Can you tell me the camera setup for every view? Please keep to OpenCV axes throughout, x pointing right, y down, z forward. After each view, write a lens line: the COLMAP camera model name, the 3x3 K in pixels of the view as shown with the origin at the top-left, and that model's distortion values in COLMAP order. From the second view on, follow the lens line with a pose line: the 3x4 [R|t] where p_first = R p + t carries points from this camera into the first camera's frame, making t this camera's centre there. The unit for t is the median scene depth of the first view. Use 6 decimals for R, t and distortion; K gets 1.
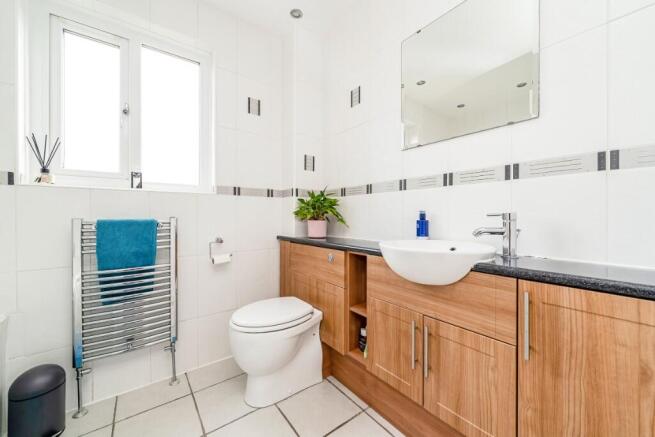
lens RADIAL K [[248.9, 0, 327.0], [0, 248.9, 217.2], [0, 0, 1]] dist [0.002220, 0.000189]
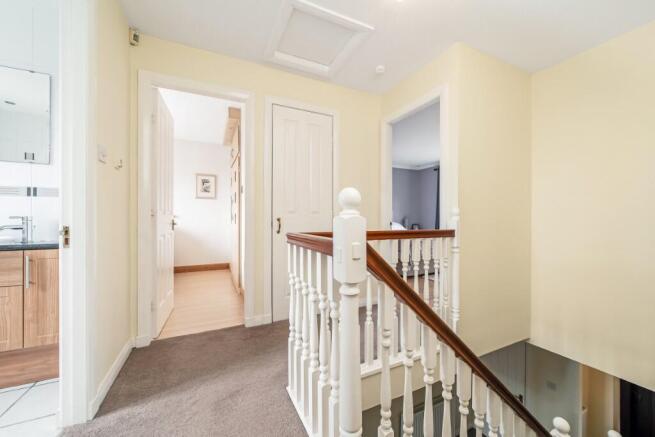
lens RADIAL K [[248.9, 0, 327.7], [0, 248.9, 217.4], [0, 0, 1]] dist [0.002220, 0.000189]
pose [[0.206340, 0.001191, 0.978480, -0.626009], [0.001855, 0.999997, -0.001609, -0.003217], [-0.978479, 0.002147, 0.206337, -1.643218]]
